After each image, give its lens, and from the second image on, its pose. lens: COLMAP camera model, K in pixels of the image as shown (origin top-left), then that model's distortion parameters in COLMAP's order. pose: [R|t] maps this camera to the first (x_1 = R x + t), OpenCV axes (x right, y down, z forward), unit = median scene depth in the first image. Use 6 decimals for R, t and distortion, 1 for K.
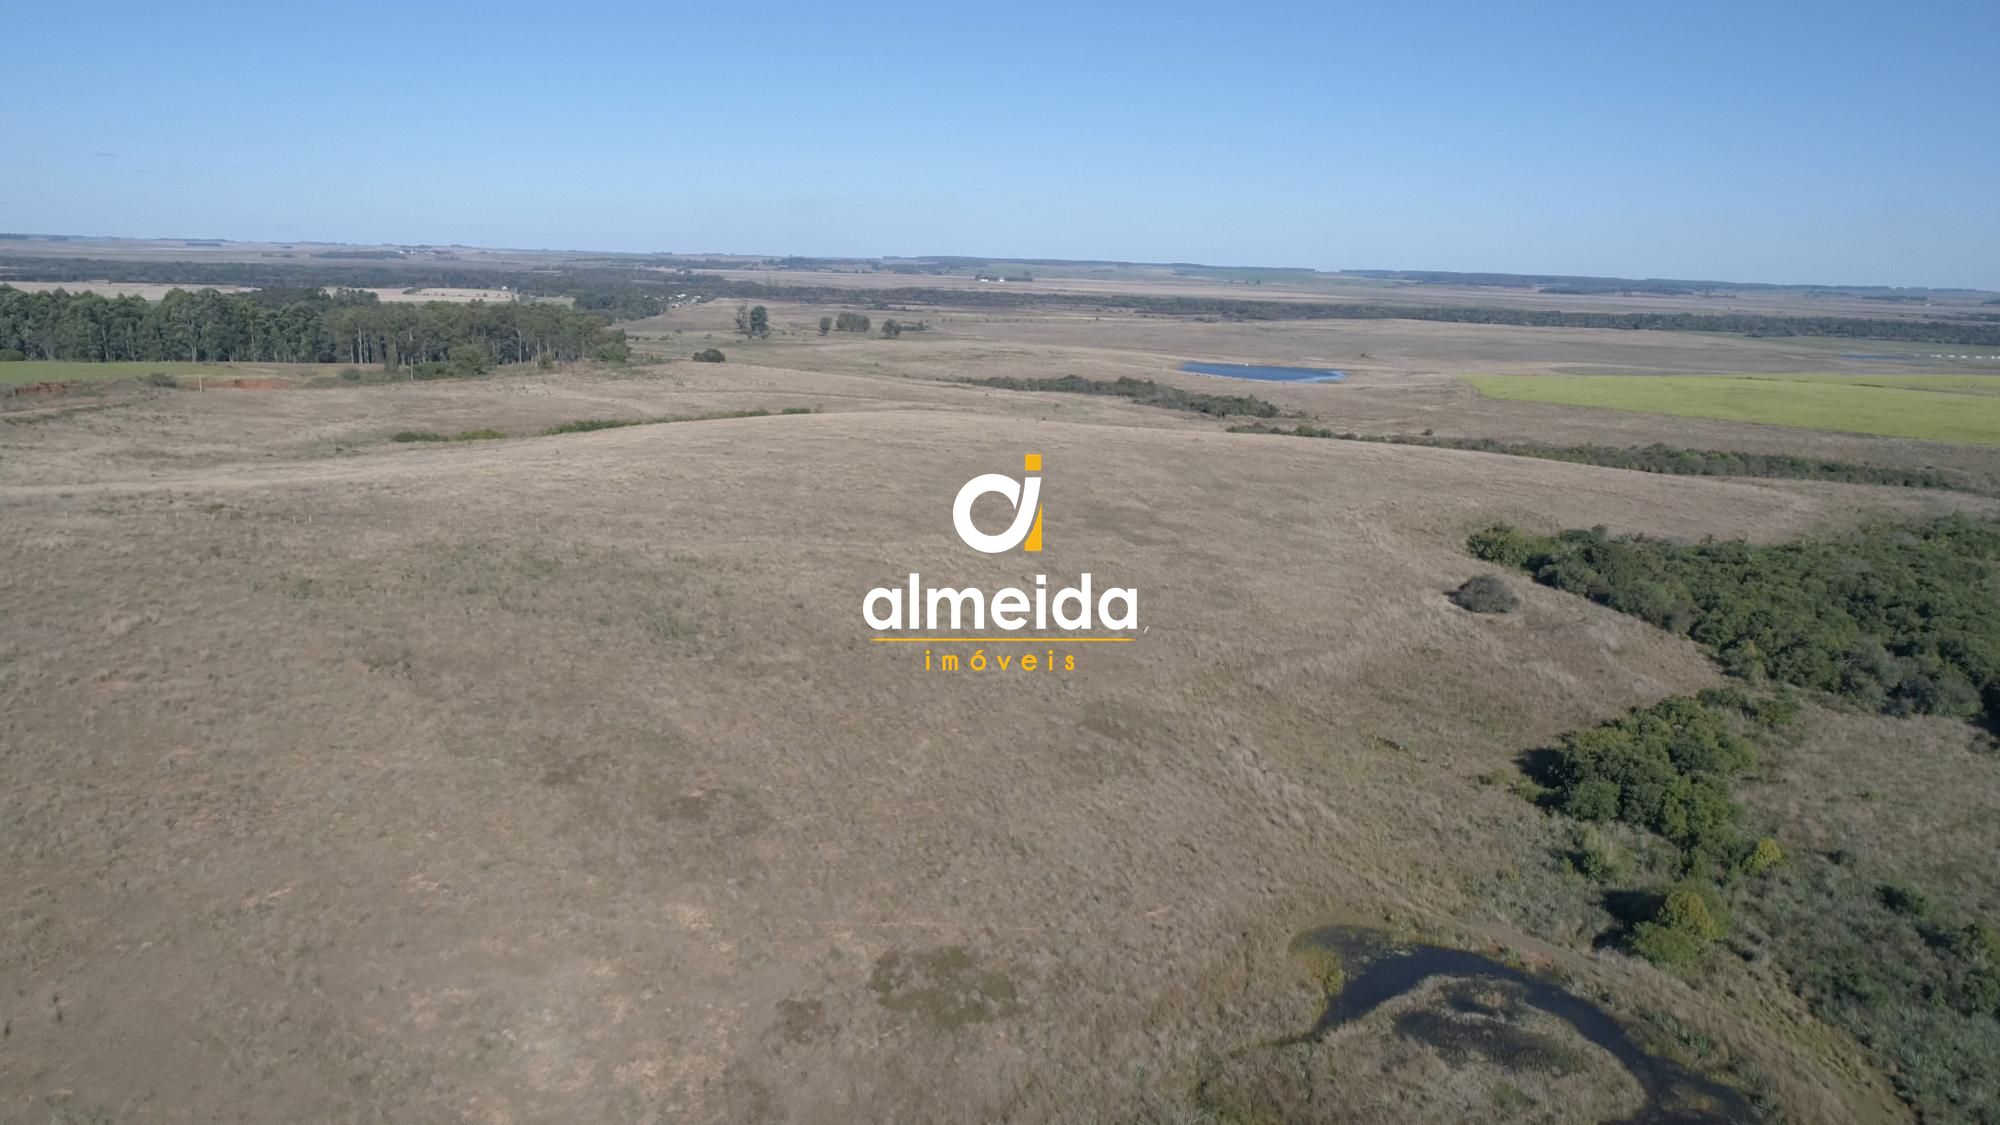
lens RADIAL K [[1382.0, 0, 1001.4], [0, 1382.0, 557.9], [0, 0, 1]] dist [-0.004065, -0.002956]
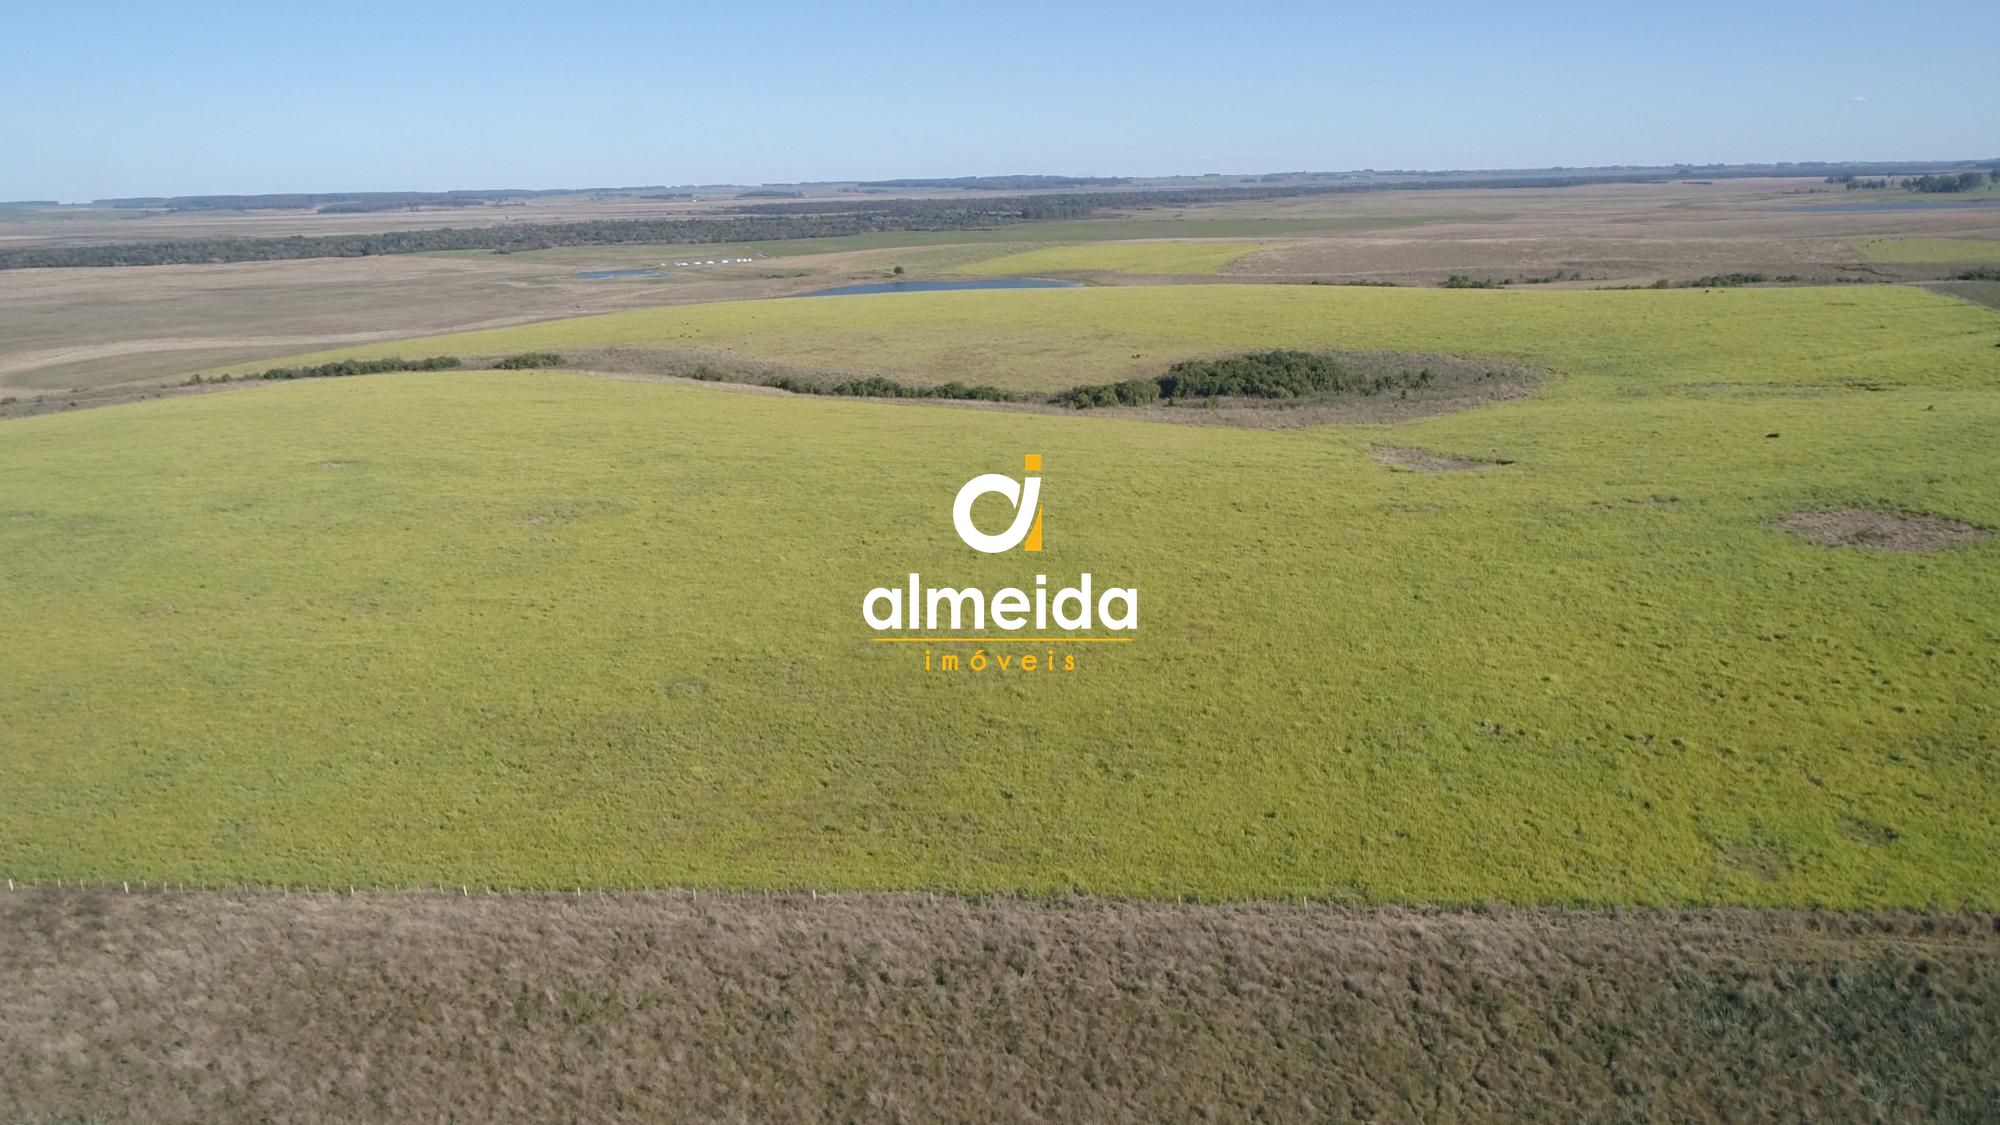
lens RADIAL K [[1382.0, 0, 996.7], [0, 1382.0, 562.8], [0, 0, 1]] dist [-0.004065, -0.002956]
pose [[0.703637, -0.233189, 0.671206, 0.284333], [0.191564, 0.971895, 0.136833, -0.066465], [-0.684250, 0.032298, 0.728532, 0.362483]]
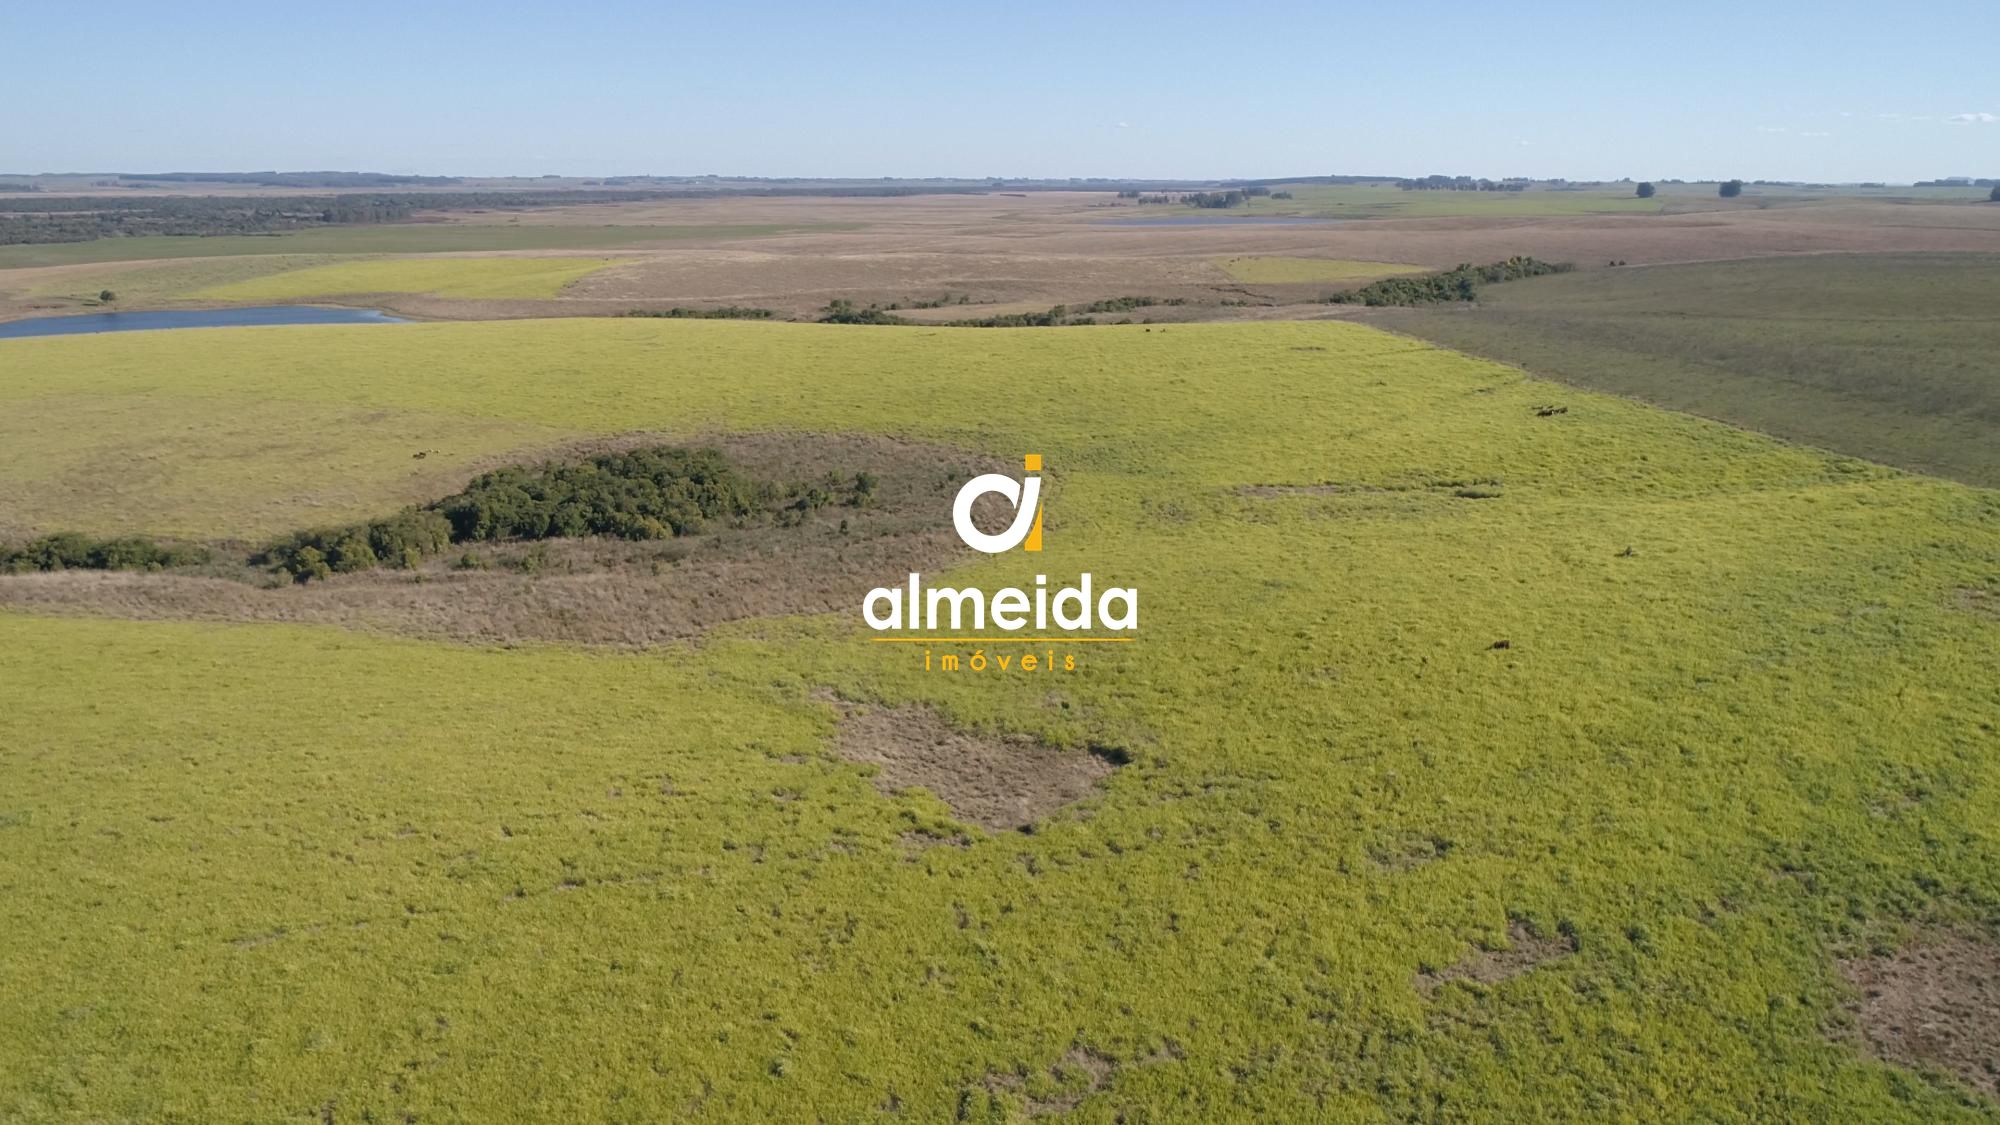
lens RADIAL K [[1382.0, 0, 995.0], [0, 1382.0, 566.5], [0, 0, 1]] dist [-0.004065, -0.002956]
pose [[0.327502, -0.283381, 0.901353, 0.382428], [0.205190, 0.952528, 0.224916, -0.077202], [-0.922301, 0.111289, 0.370101, 0.425706]]
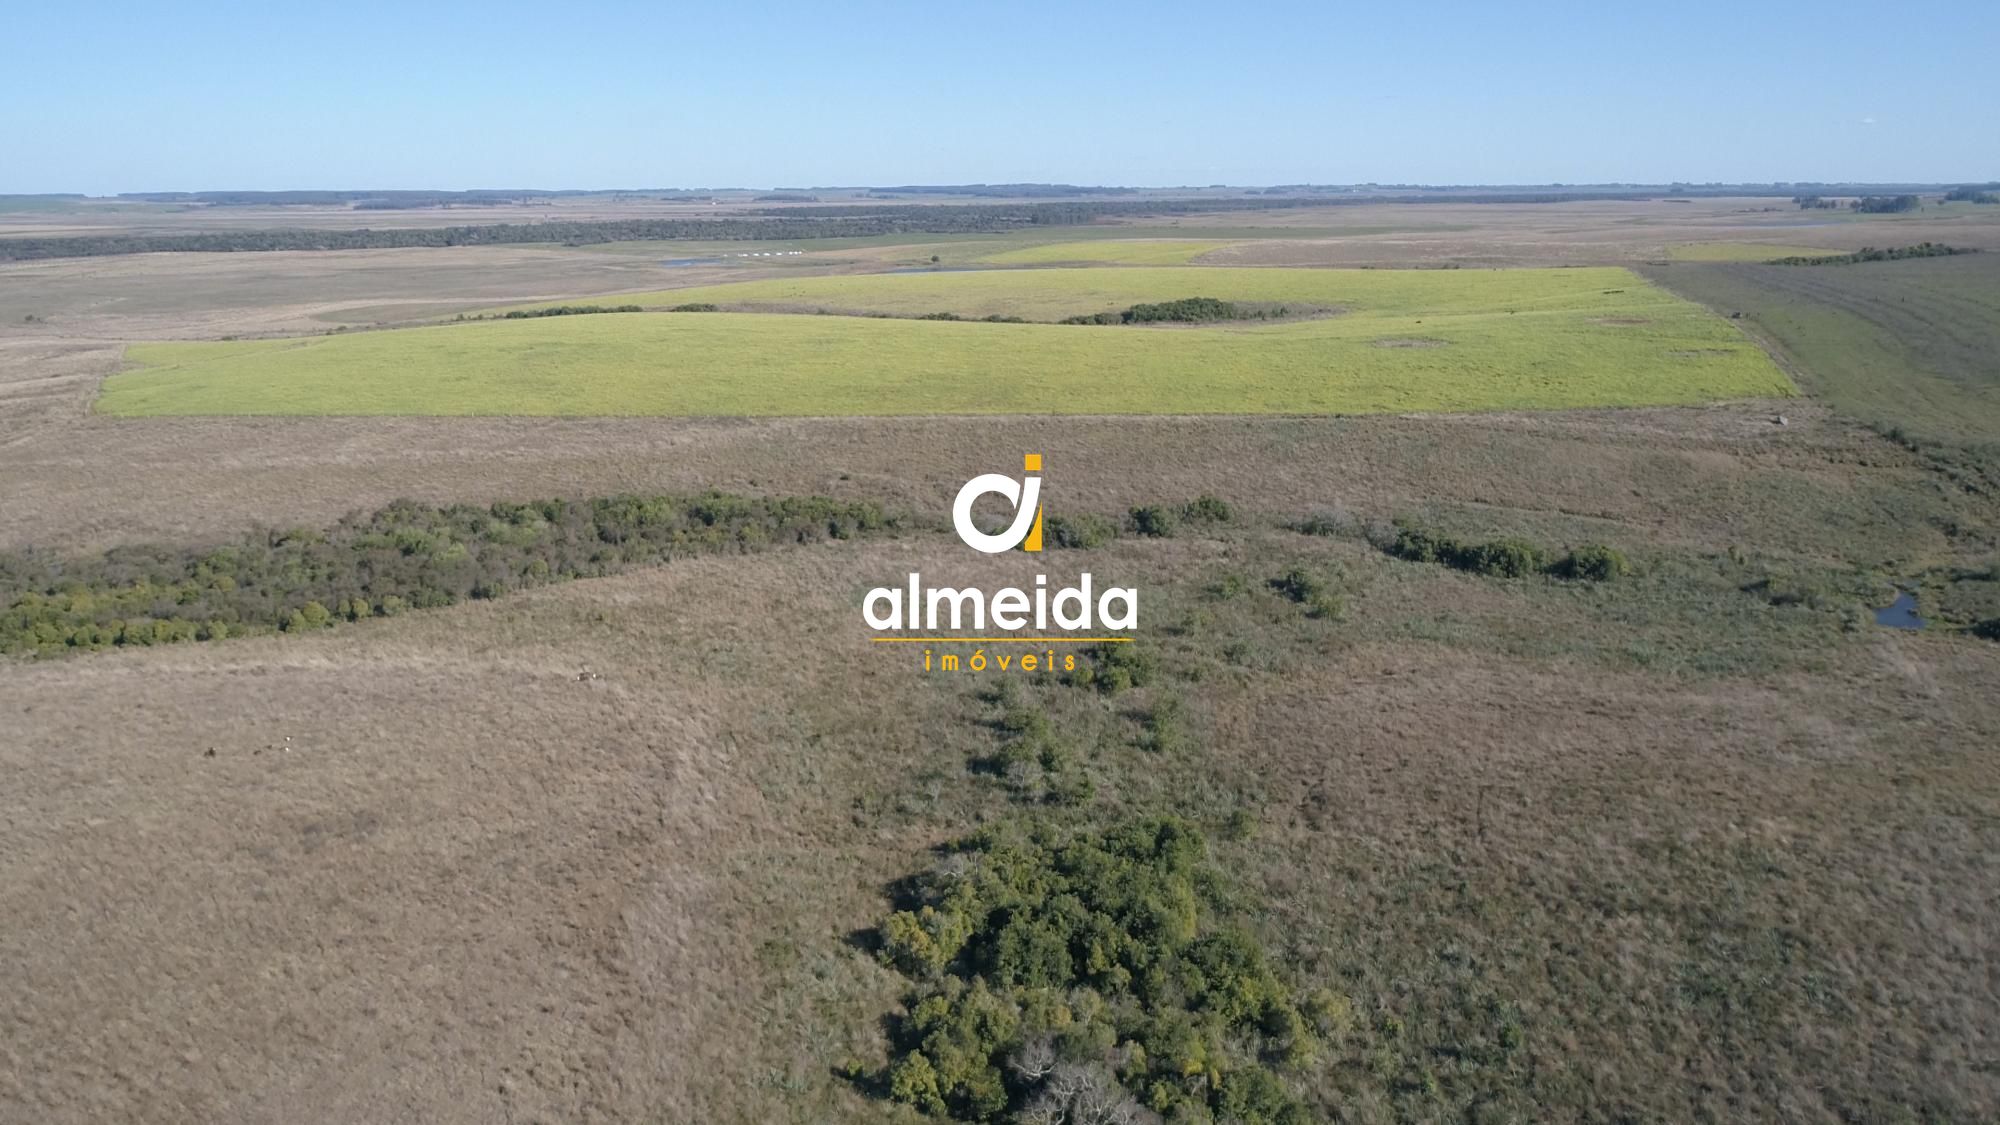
lens RADIAL K [[1382.0, 0, 993.4], [0, 1382.0, 560.7], [0, 0, 1]] dist [-0.004065, -0.002956]
pose [[0.709808, -0.216946, 0.670154, 0.134967], [0.175839, 0.975843, 0.129662, -0.041830], [-0.682095, 0.025804, 0.730808, 0.226284]]
